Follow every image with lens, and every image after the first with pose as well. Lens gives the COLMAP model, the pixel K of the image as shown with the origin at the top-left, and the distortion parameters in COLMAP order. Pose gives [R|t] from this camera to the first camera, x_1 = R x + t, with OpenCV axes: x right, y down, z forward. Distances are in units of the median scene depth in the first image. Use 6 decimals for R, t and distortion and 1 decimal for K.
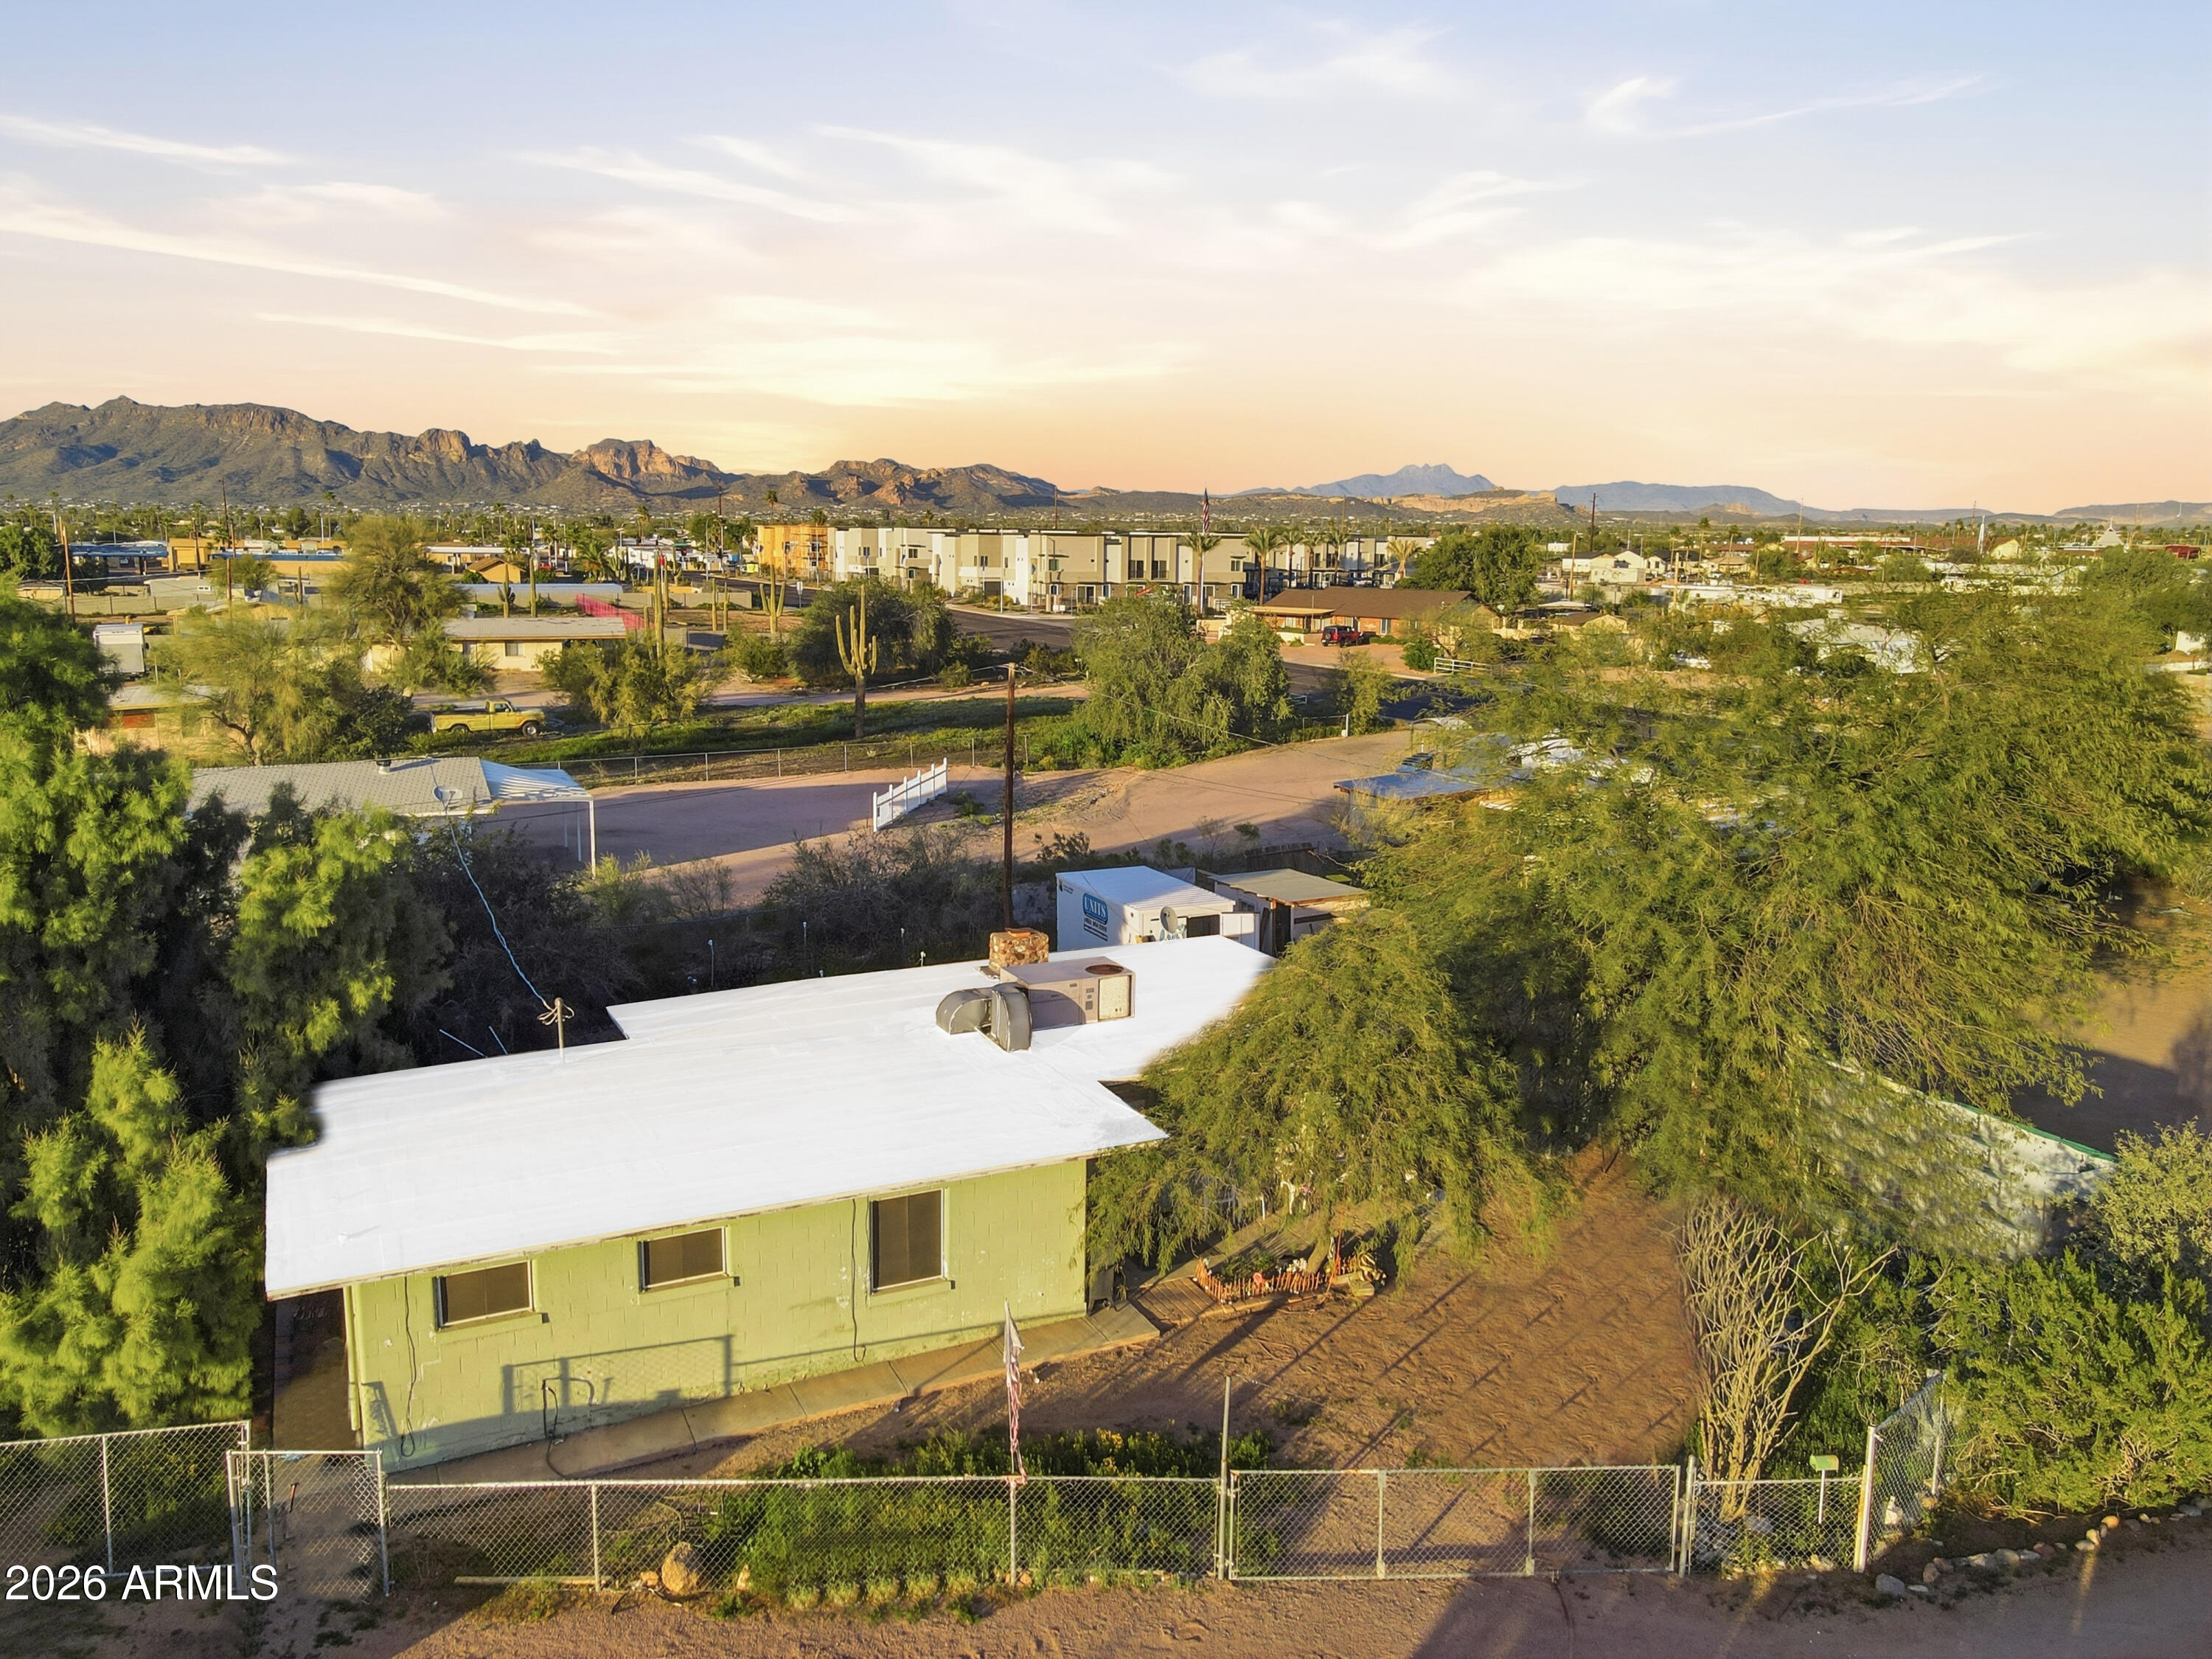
lens RADIAL K [[1644.7, 0, 1112.9], [0, 1644.7, 819.1], [0, 0, 1]] dist [0.001138, 0.013784]
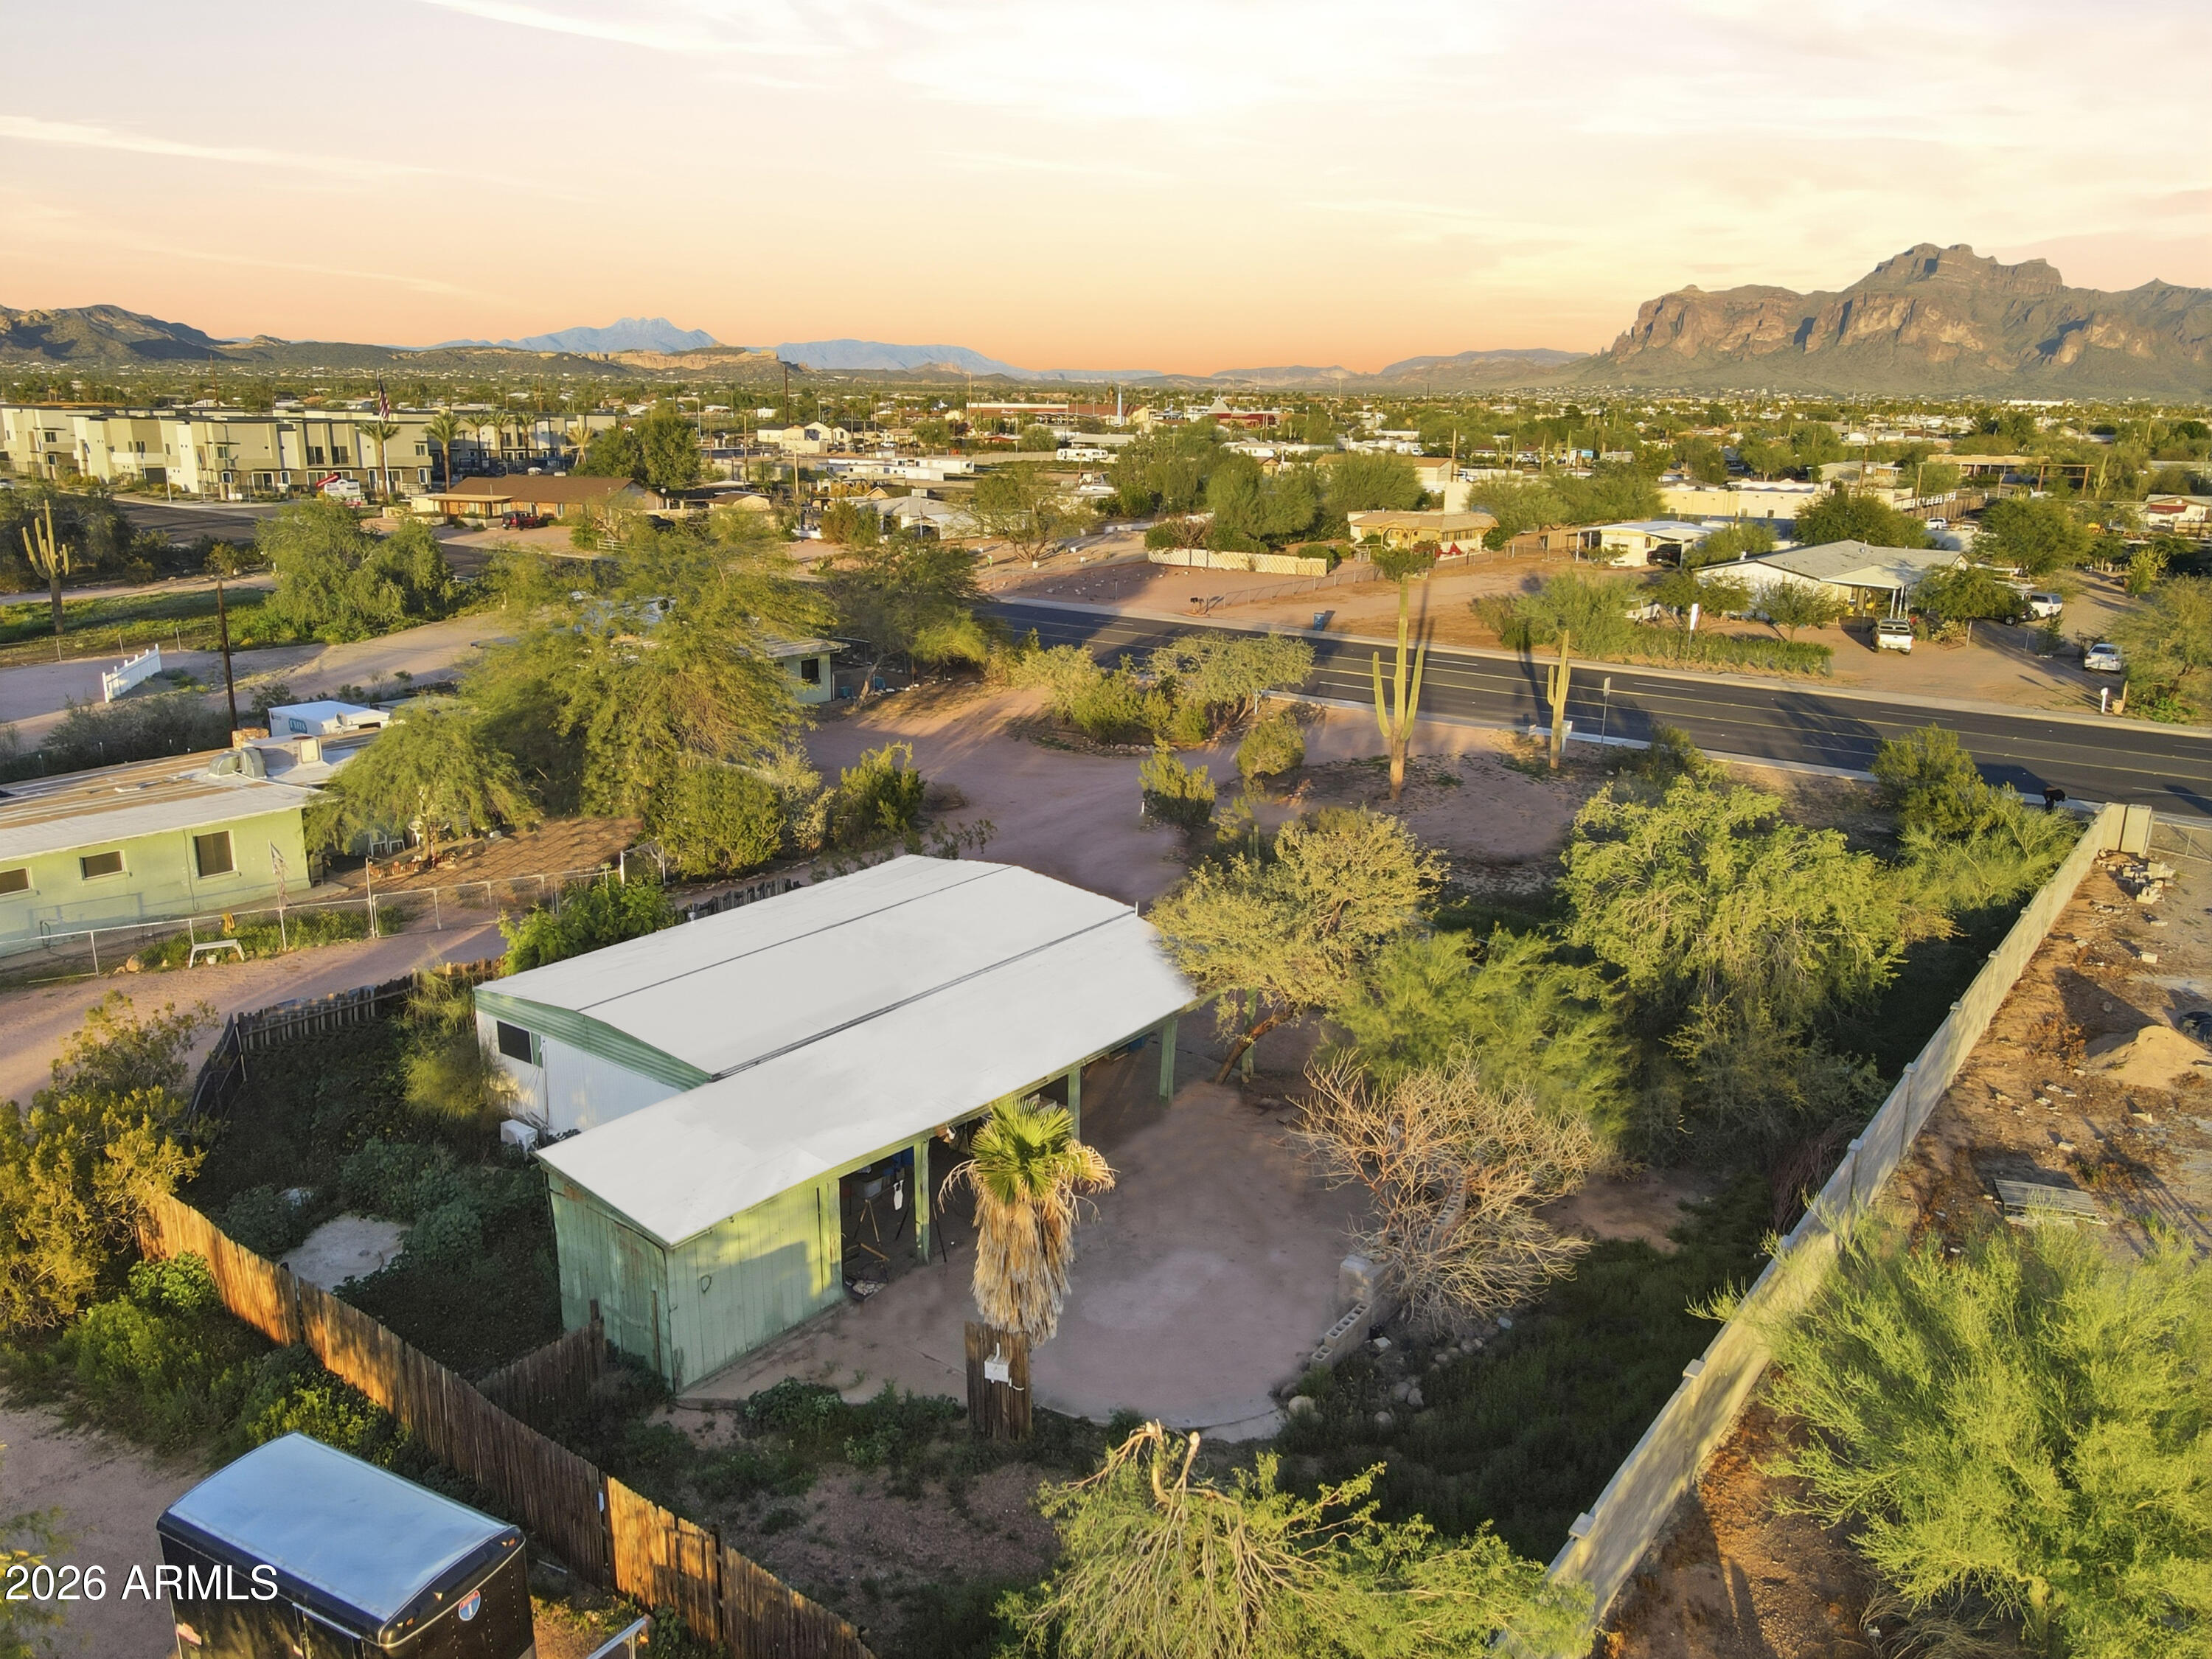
lens RADIAL K [[1644.7, 0, 1124.9], [0, 1644.7, 822.4], [0, 0, 1]] dist [0.001138, 0.013784]
pose [[0.897461, -0.110333, 0.427072, 0.003404], [0.073704, 0.992109, 0.101424, 0.008830], [-0.434893, -0.059546, 0.898511, -0.163647]]
